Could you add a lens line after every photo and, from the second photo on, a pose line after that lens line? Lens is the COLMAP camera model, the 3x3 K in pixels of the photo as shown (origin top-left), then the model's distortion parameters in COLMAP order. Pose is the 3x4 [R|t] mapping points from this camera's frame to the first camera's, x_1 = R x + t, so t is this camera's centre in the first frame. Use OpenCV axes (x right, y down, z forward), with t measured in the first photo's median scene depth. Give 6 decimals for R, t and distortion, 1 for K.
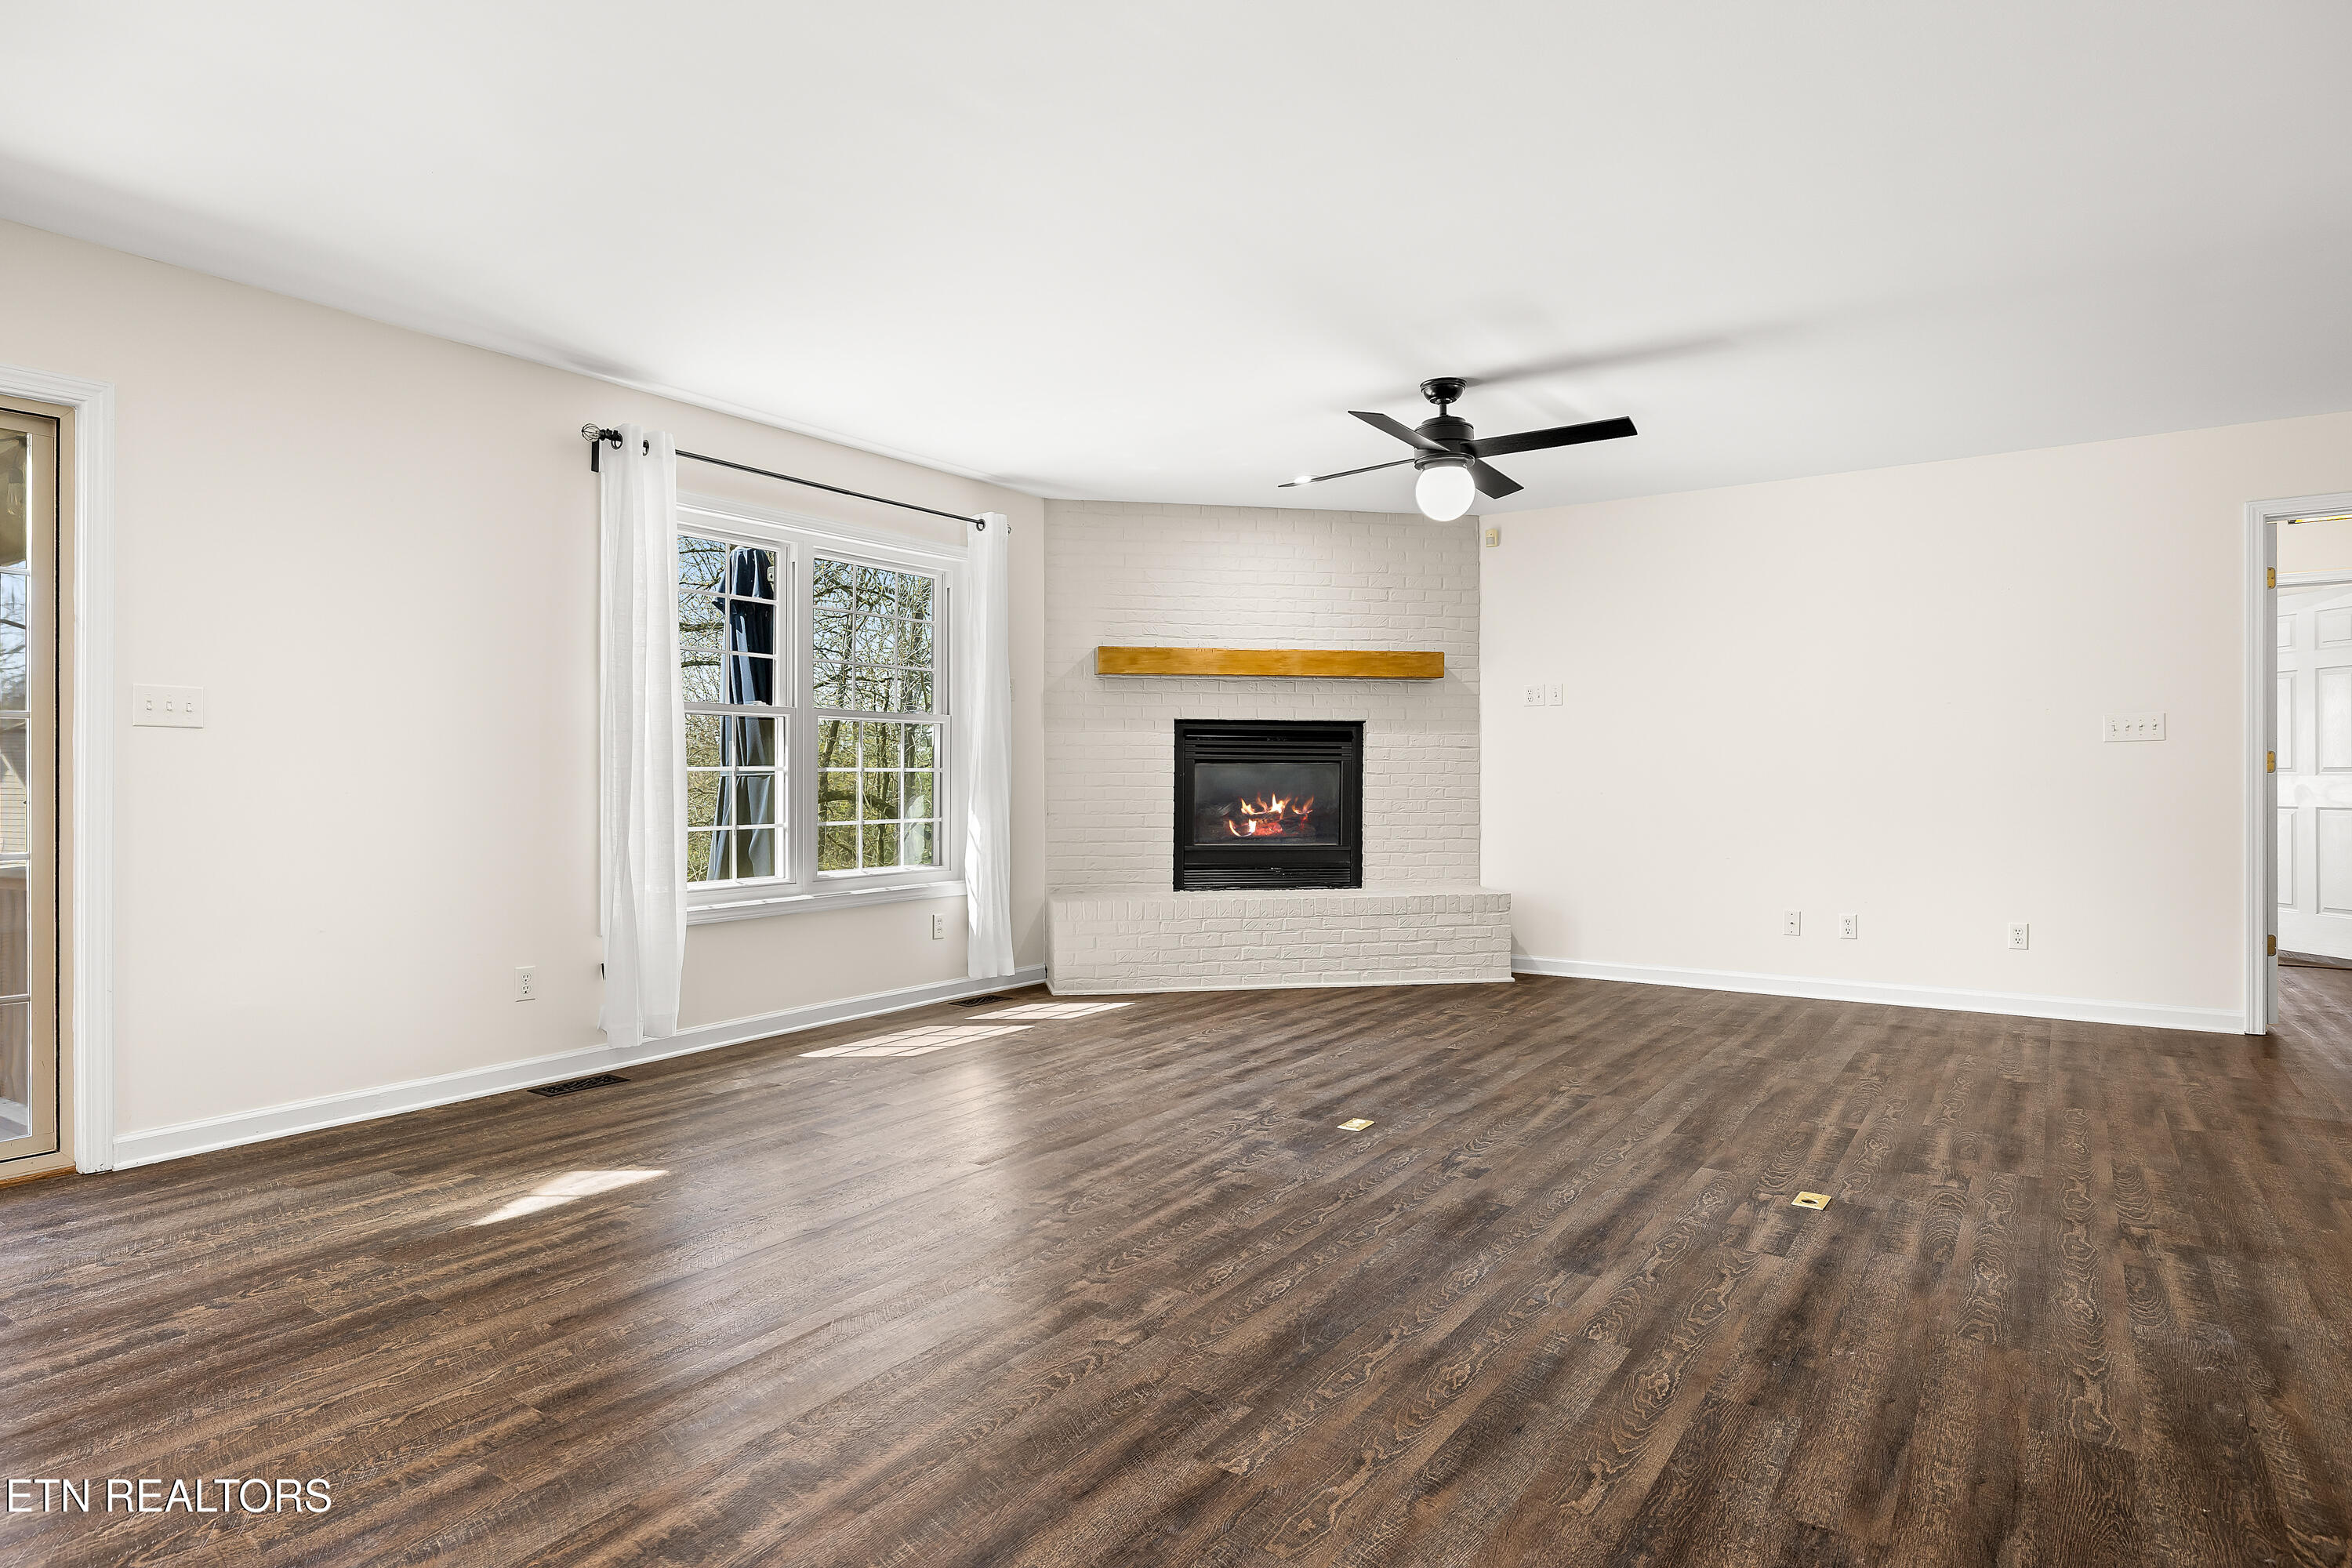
lens RADIAL K [[1288.6, 0, 1175.1], [0, 1288.6, 777.8], [0, 0, 1]] dist [-0.003468, 0.003518]
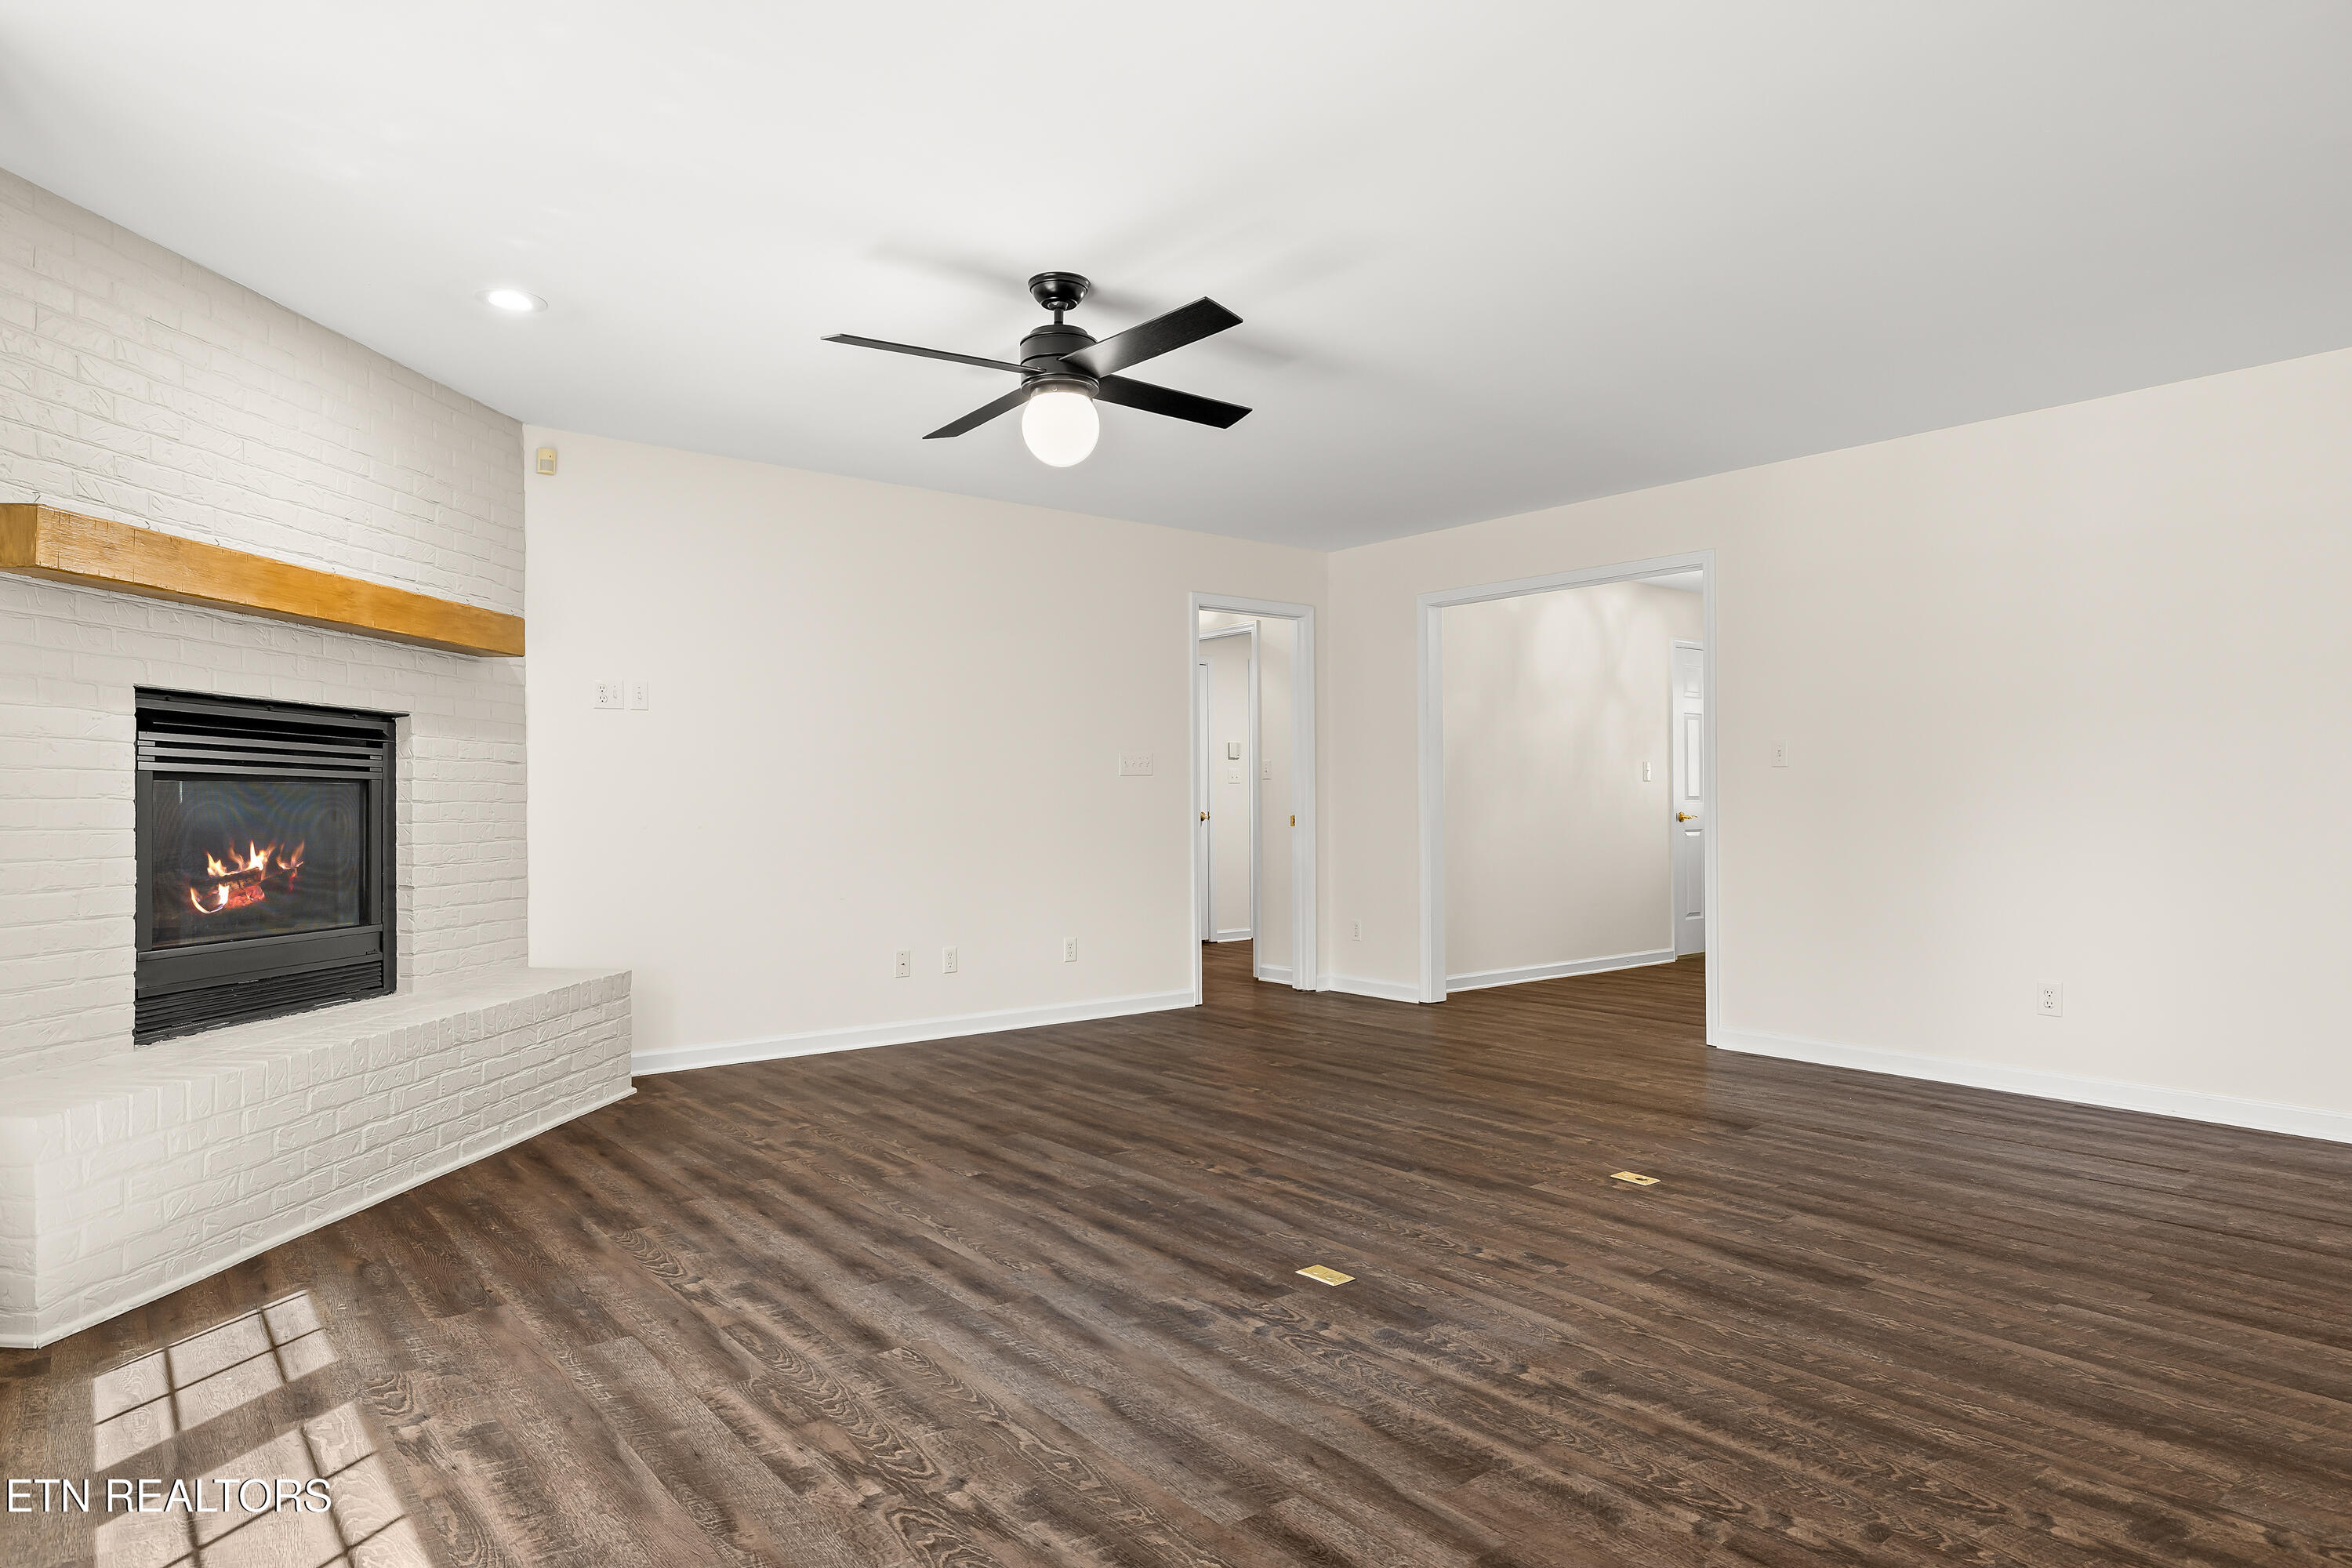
lens RADIAL K [[1354.5, 0, 1141.0], [0, 1354.5, 789.6], [0, 0, 1]] dist [-0.005495, 0.000303]
pose [[0.297532, 0.010716, 0.954652, -0.394180], [0.002910, 0.999922, -0.012131, -0.000317], [-0.954707, 0.006388, 0.297478, 0.538187]]
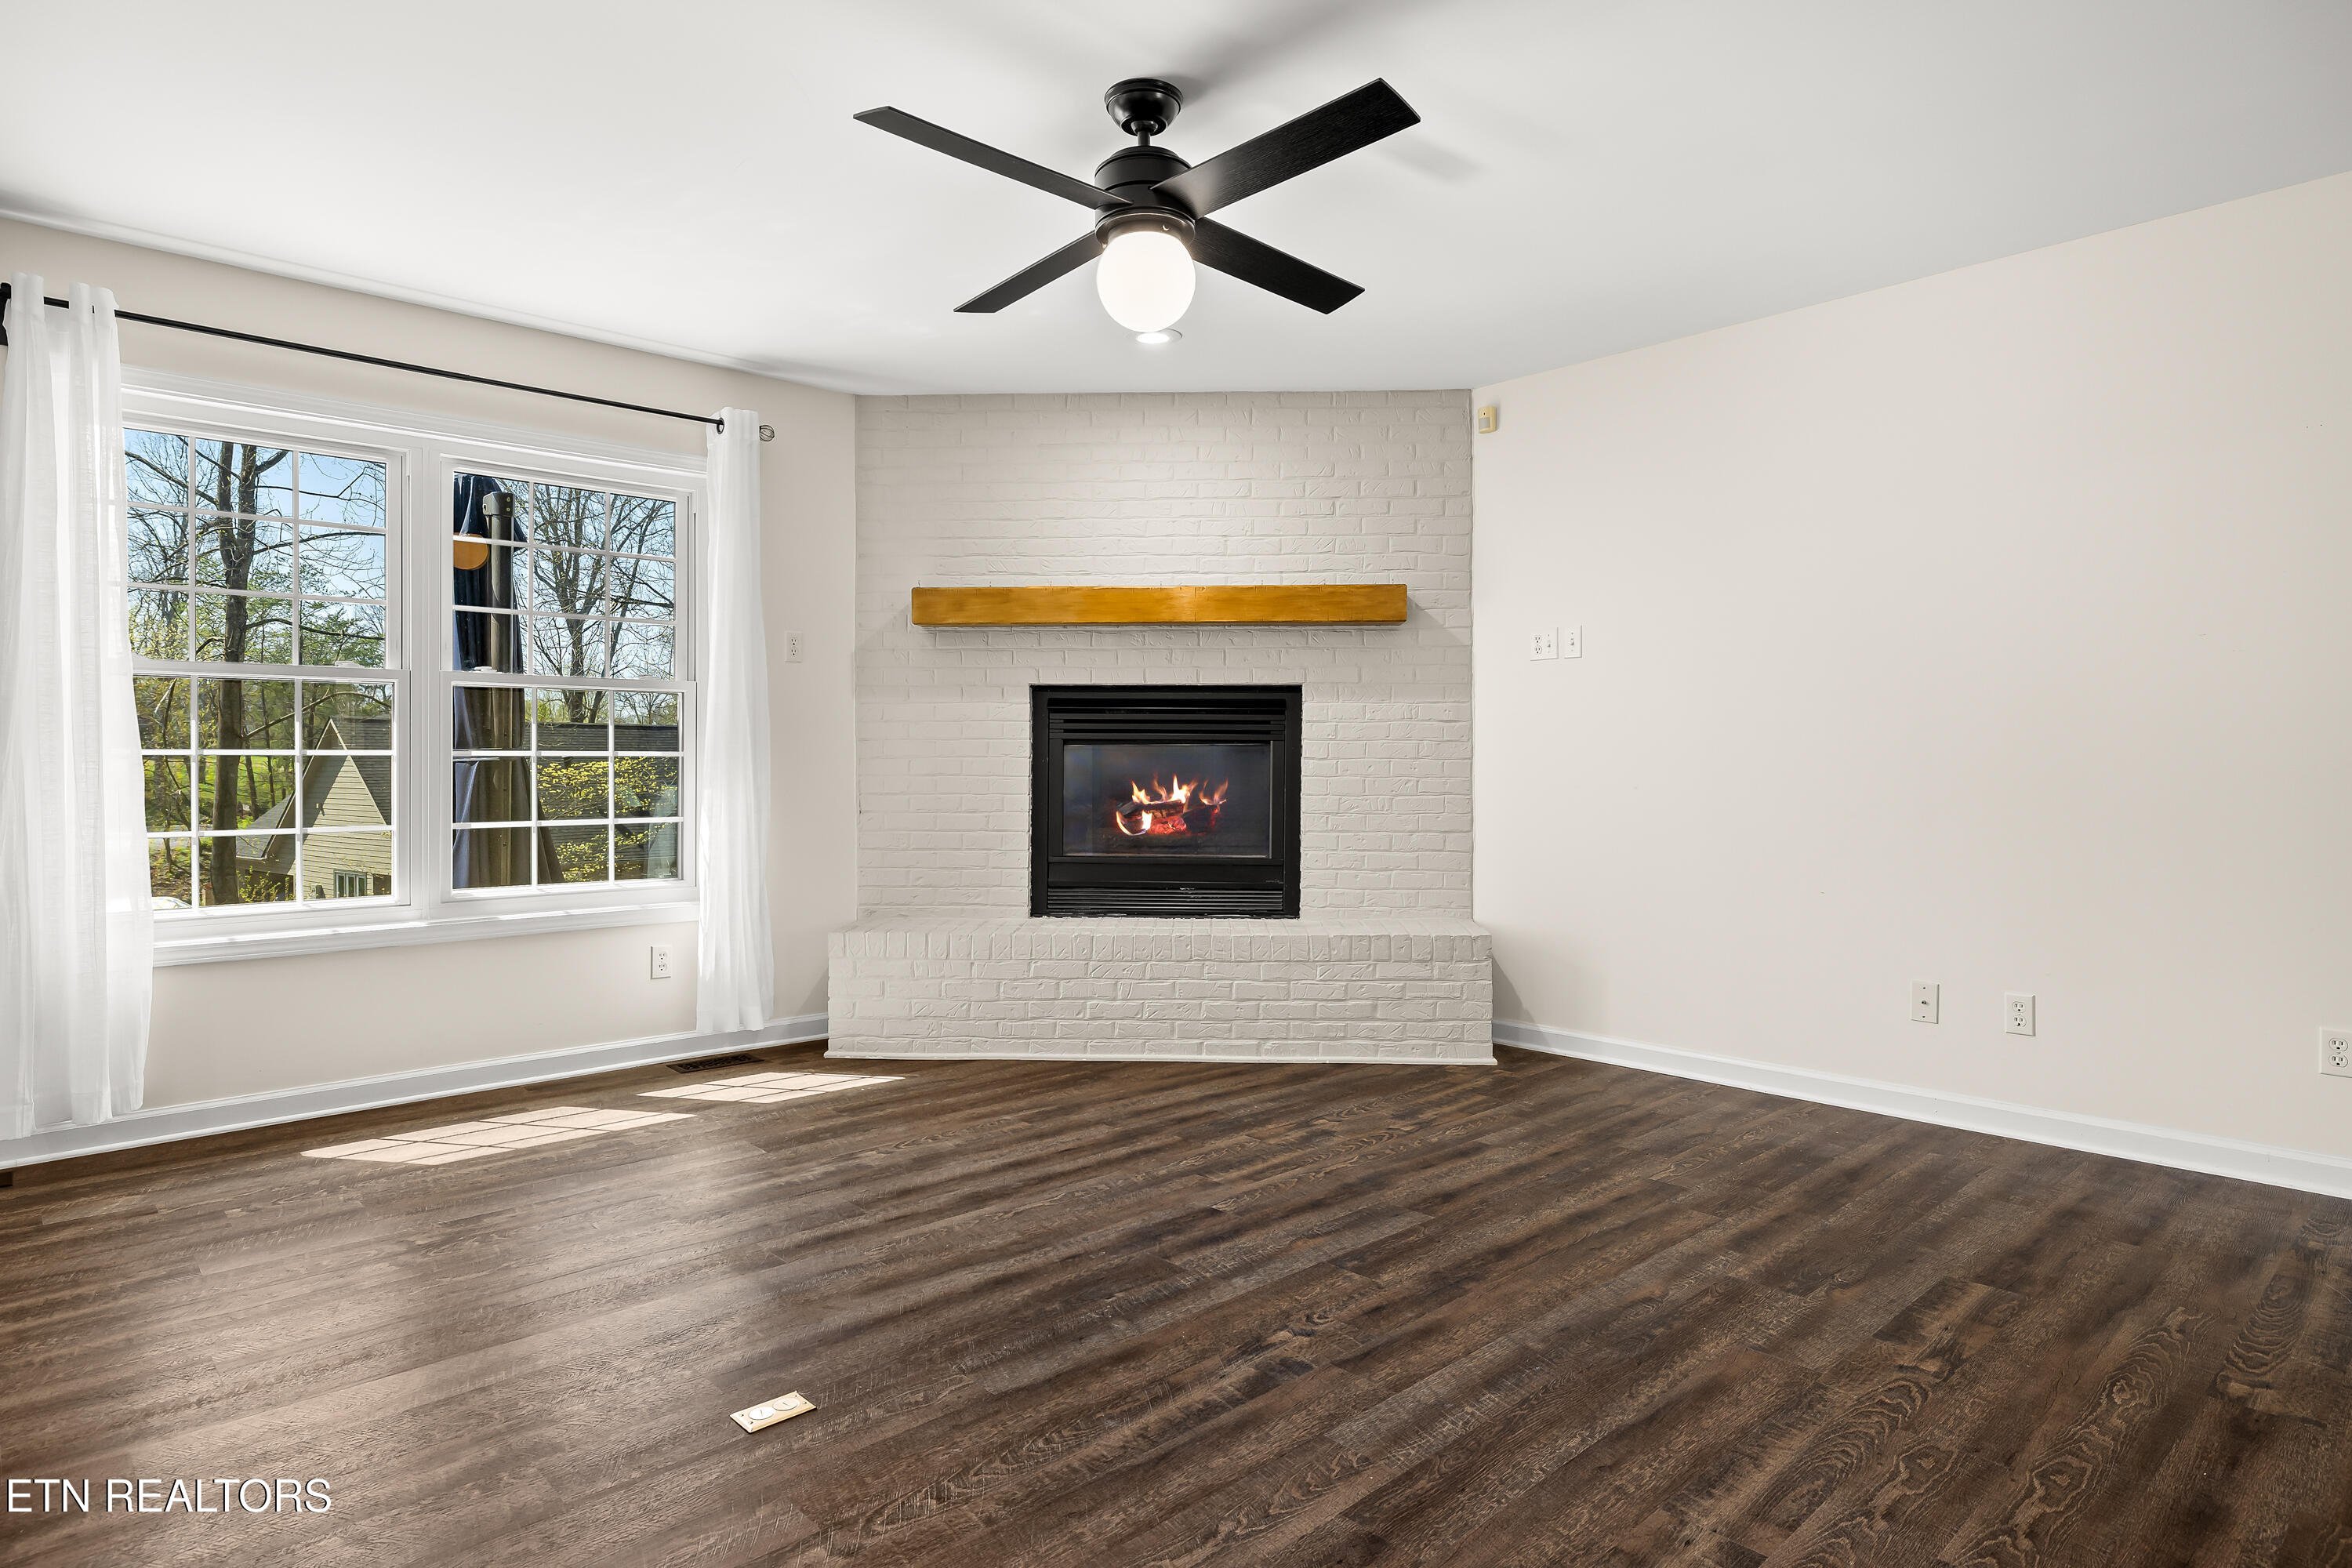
lens RADIAL K [[1288.6, 0, 1175.1], [0, 1288.6, 777.8], [0, 0, 1]] dist [-0.003468, 0.003518]
pose [[0.975497, 0.002568, -0.219996, 0.262215], [0.000040, 0.999930, 0.011848, -0.001348], [0.220011, -0.011566, 0.975429, 0.319223]]
